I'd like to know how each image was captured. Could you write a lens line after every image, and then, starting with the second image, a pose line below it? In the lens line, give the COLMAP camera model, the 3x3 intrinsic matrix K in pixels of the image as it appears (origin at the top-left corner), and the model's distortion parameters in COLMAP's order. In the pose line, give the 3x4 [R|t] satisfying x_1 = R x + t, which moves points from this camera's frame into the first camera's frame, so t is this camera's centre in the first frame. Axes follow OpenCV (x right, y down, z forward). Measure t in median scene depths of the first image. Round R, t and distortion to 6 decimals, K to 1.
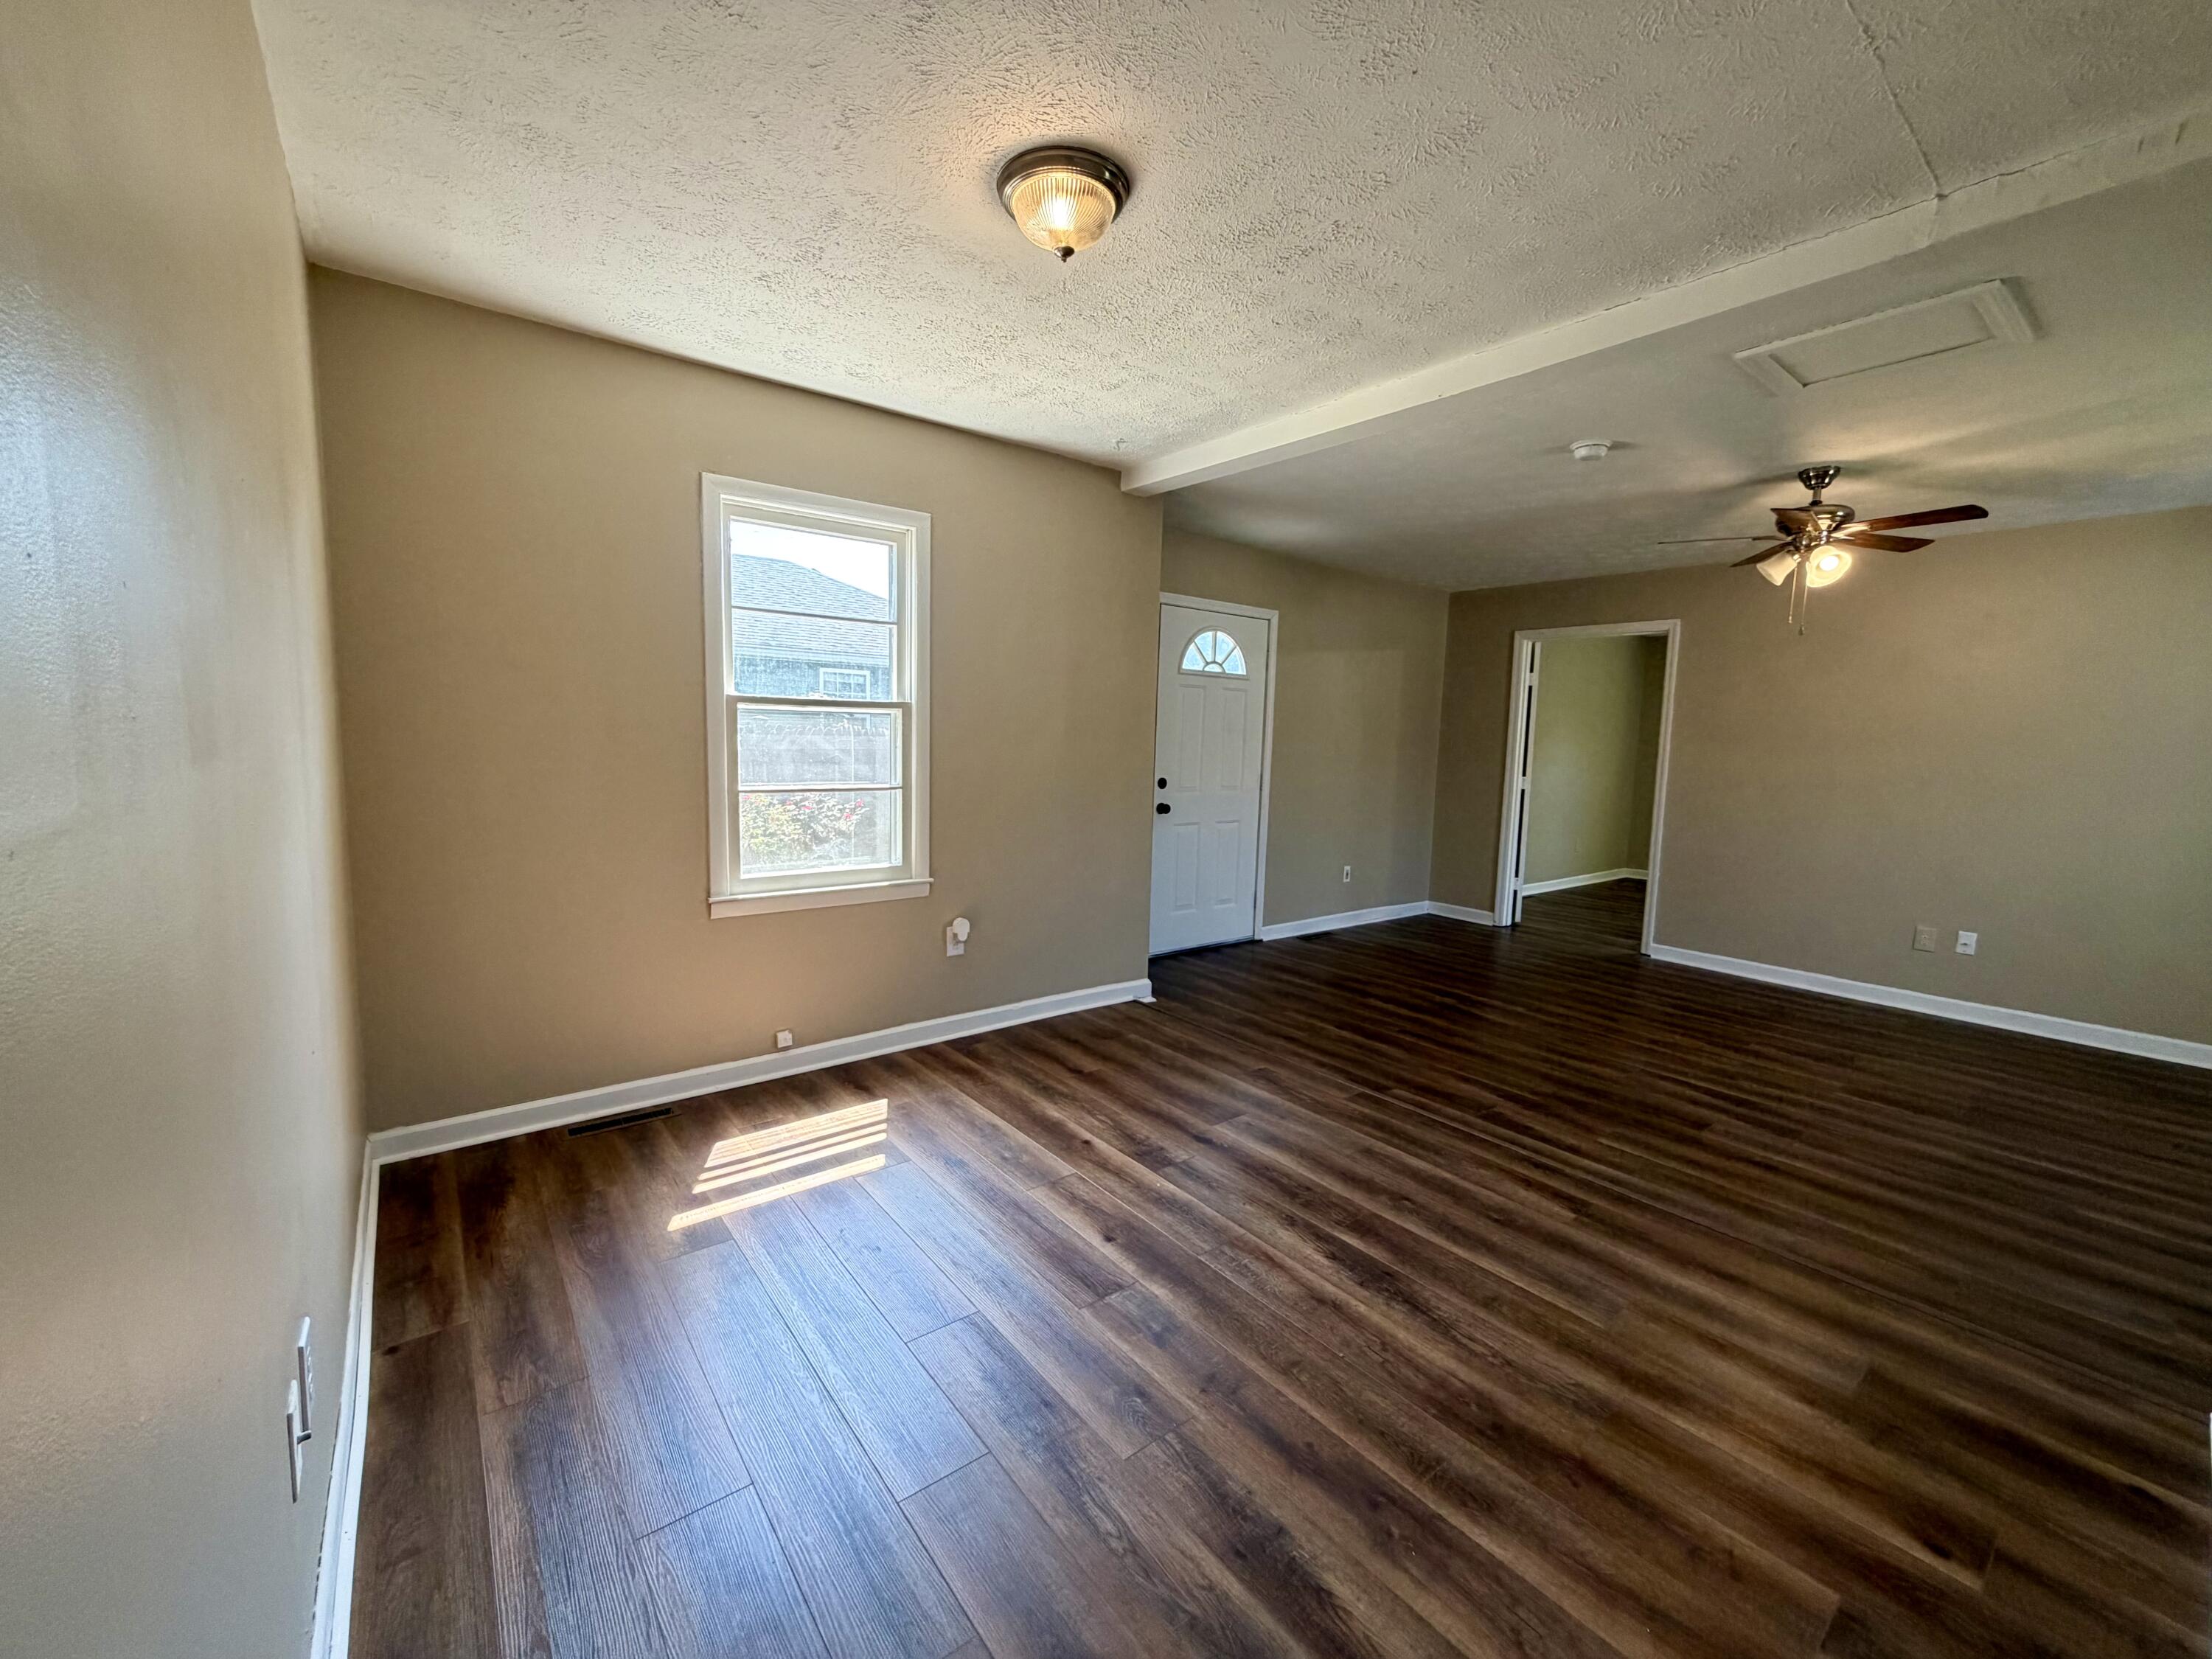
lens RADIAL K [[882.6, 0, 1101.6], [0, 882.6, 833.3], [0, 0, 1]] dist [-0.000387, 0.000063]
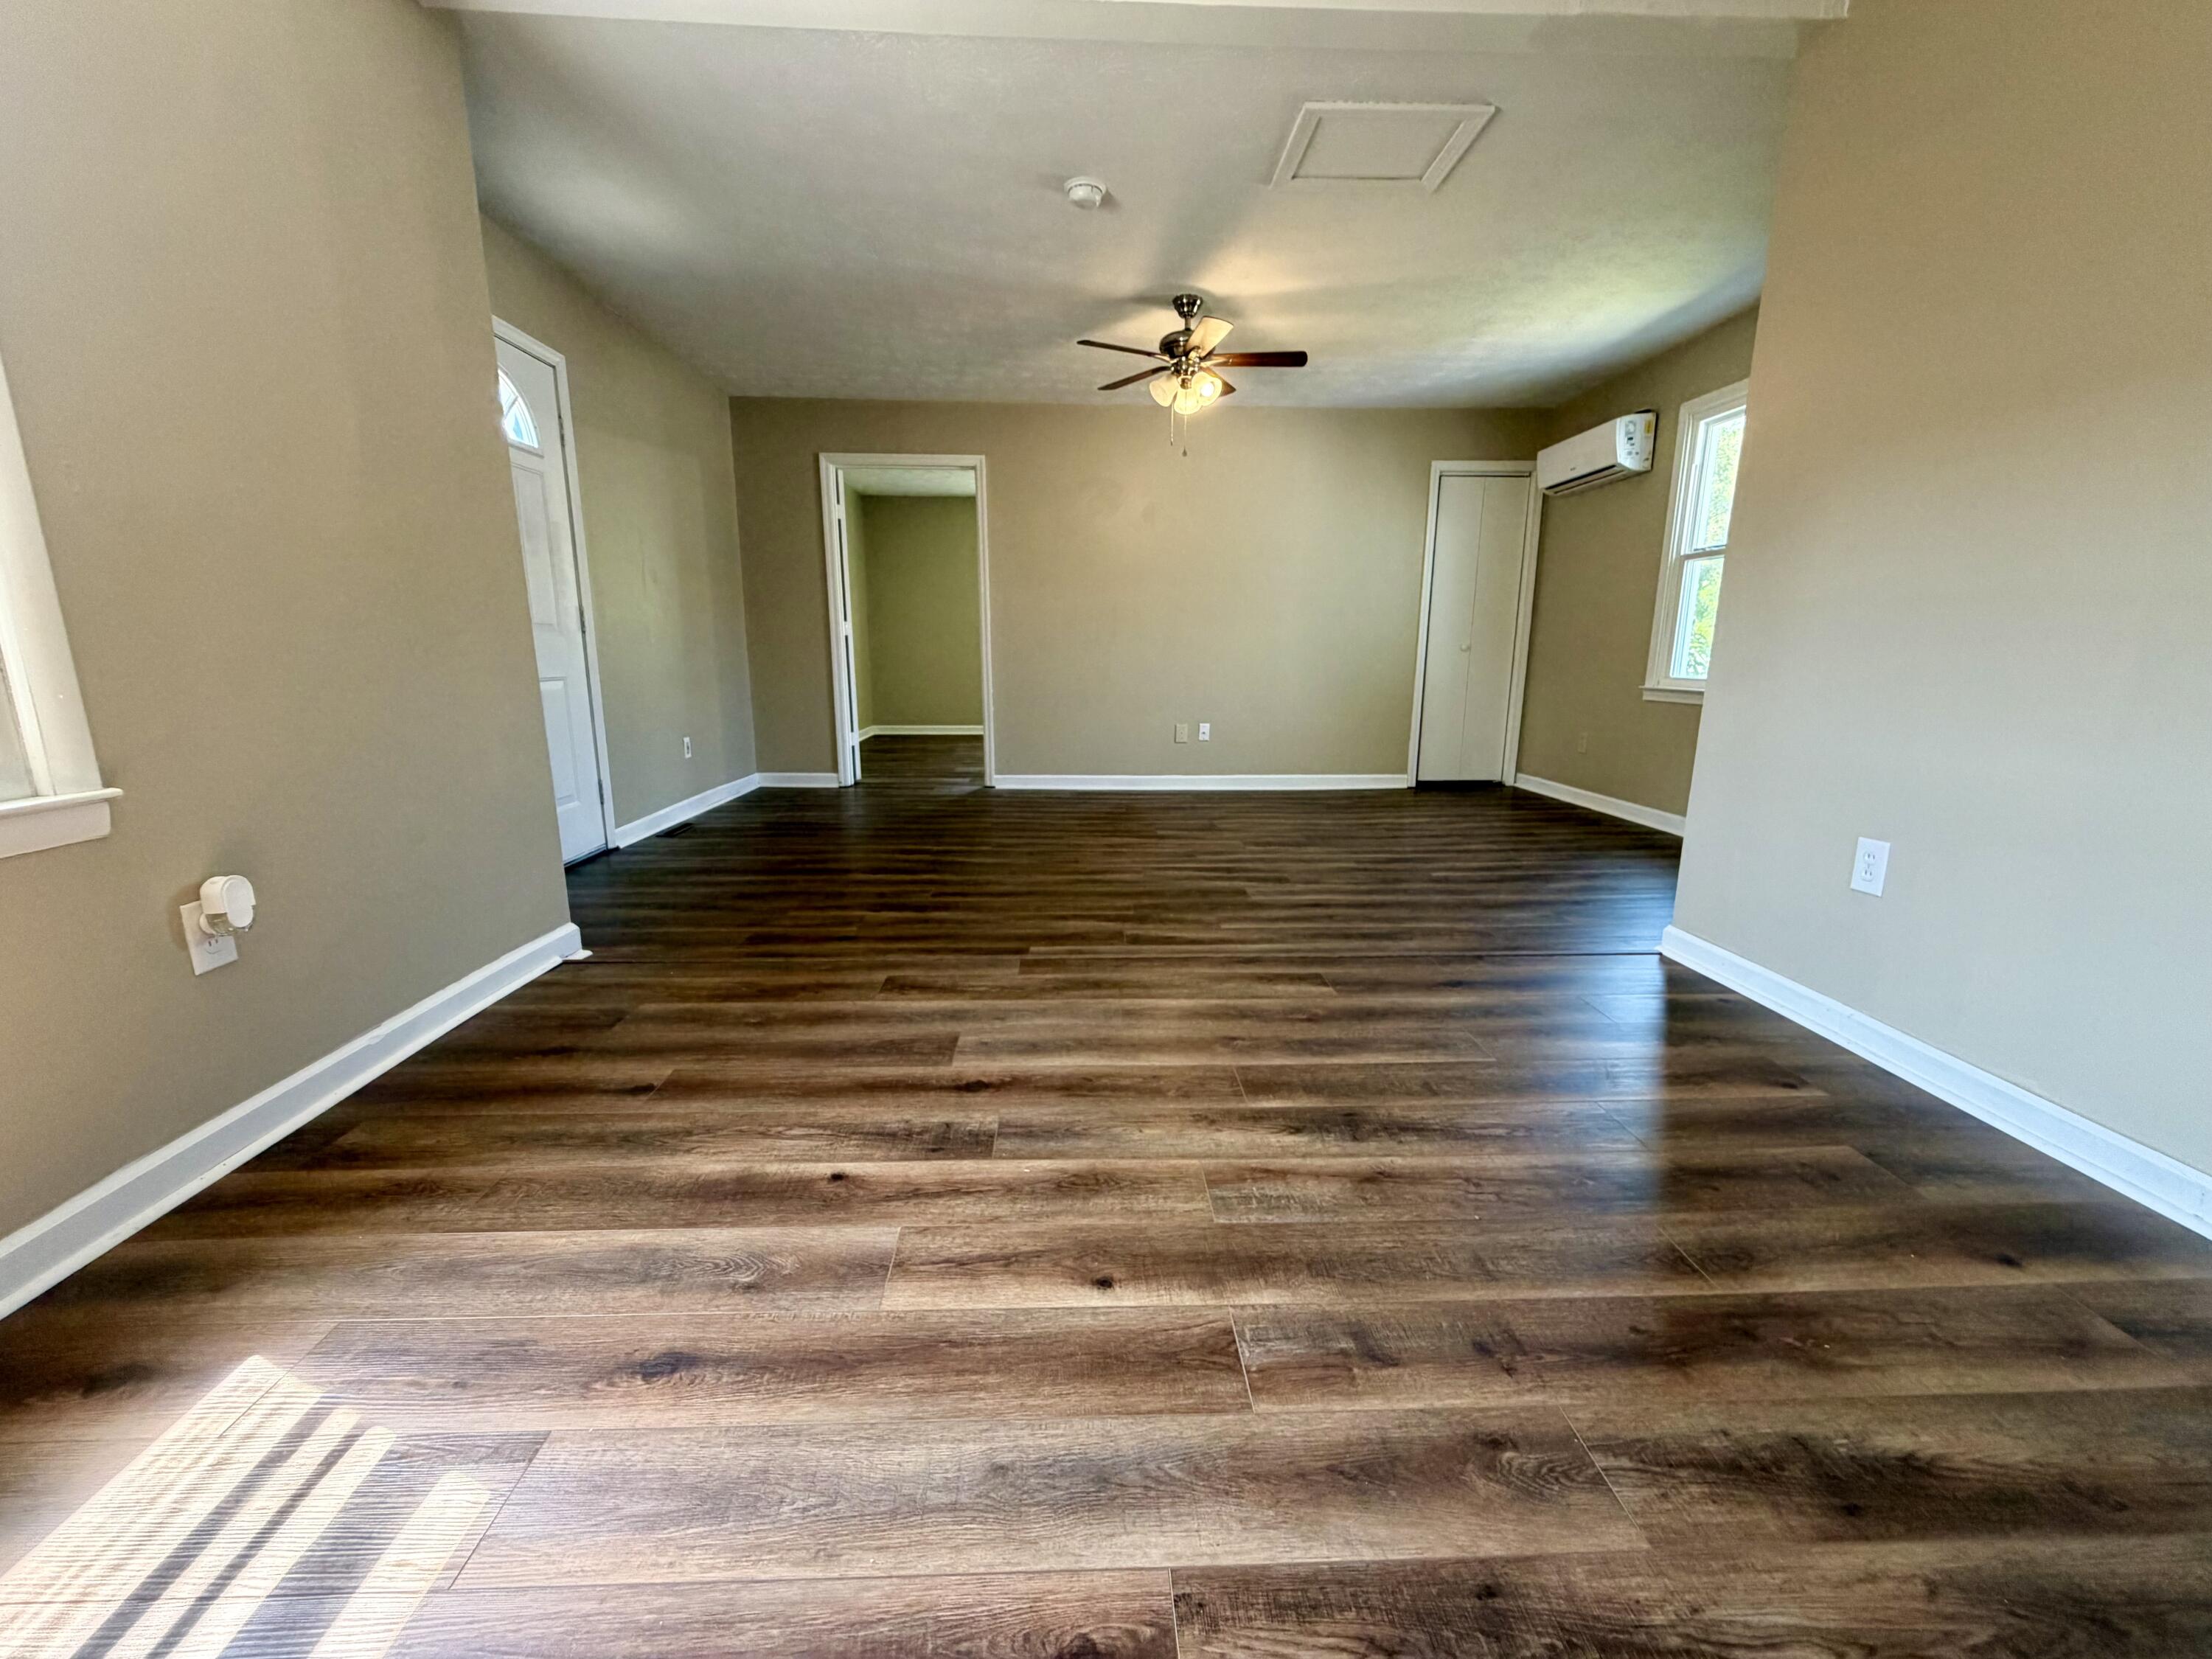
lens RADIAL K [[882.6, 0, 1101.6], [0, 882.6, 833.3], [0, 0, 1]] dist [-0.000387, 0.000063]
pose [[0.582229, -0.191987, 0.790032, -0.285482], [0.099361, 0.981238, 0.165226, 0.056816], [-0.806930, -0.017701, 0.590381, 0.489201]]
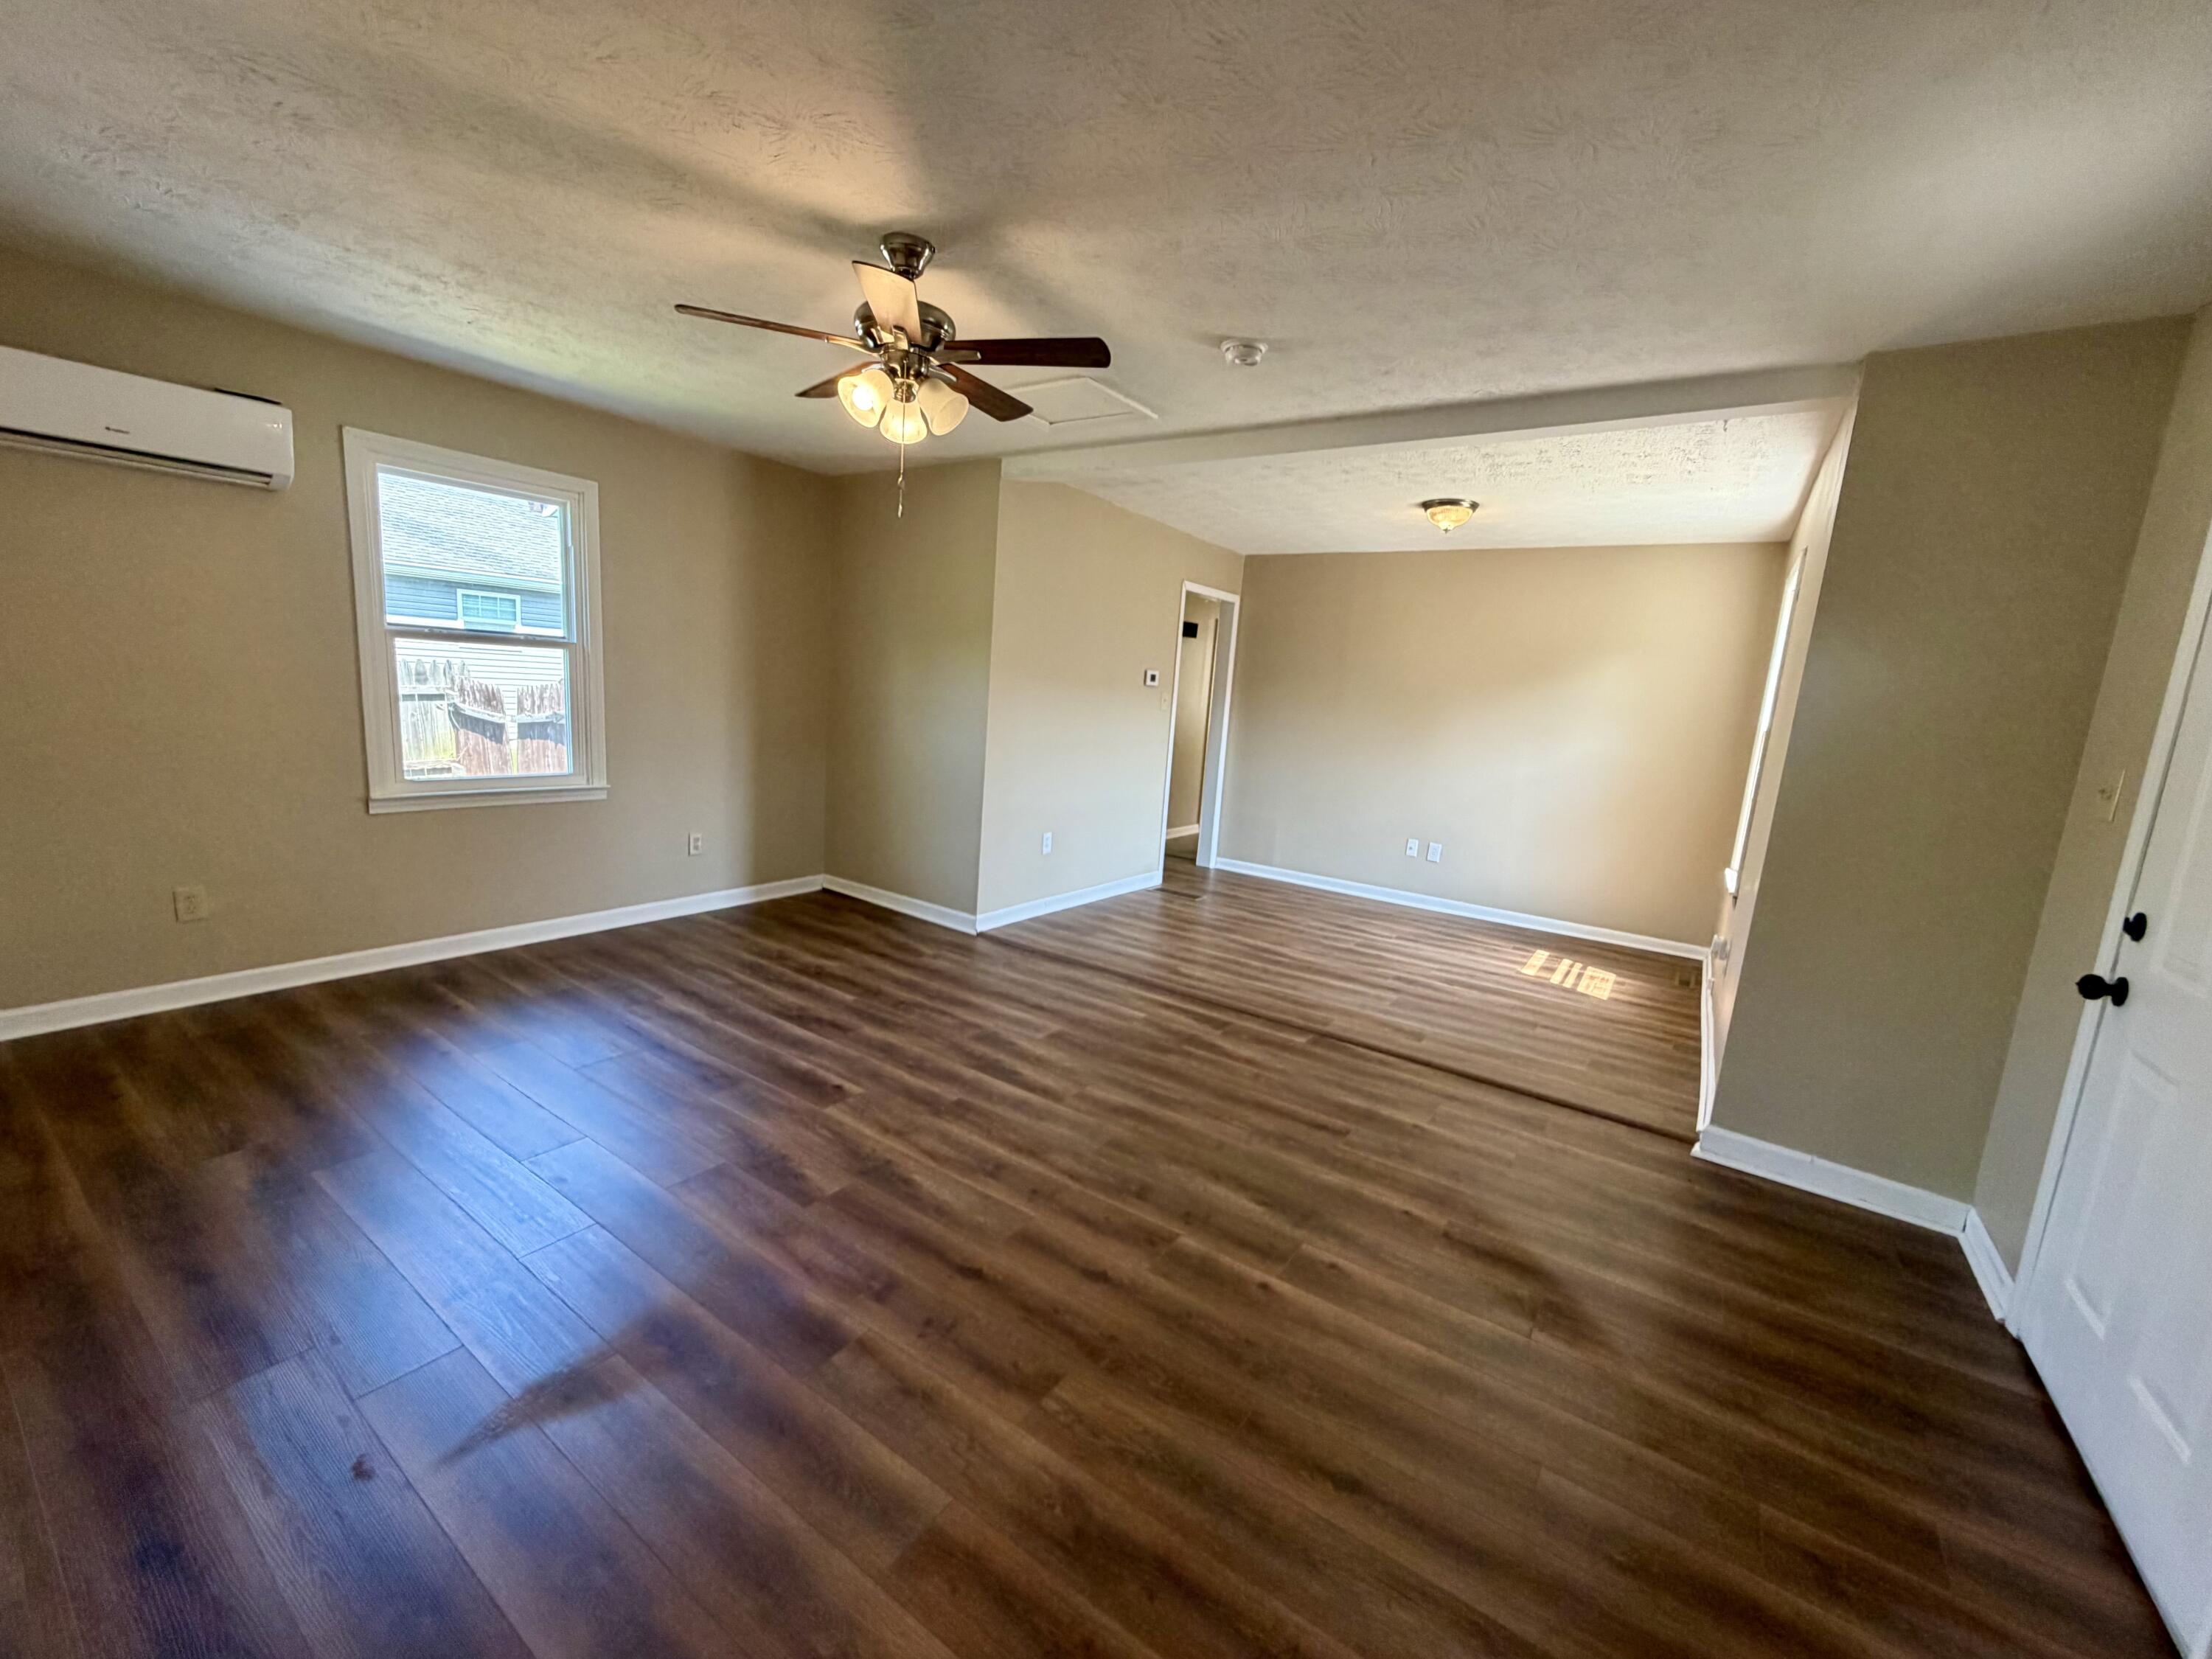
lens RADIAL K [[882.6, 0, 1101.6], [0, 882.6, 833.3], [0, 0, 1]] dist [-0.000387, 0.000063]
pose [[-0.947916, -0.042515, -0.315670, 0.991515], [-0.128810, 0.957565, 0.257832, -0.220168], [0.291313, 0.285065, -0.913168, 1.979539]]
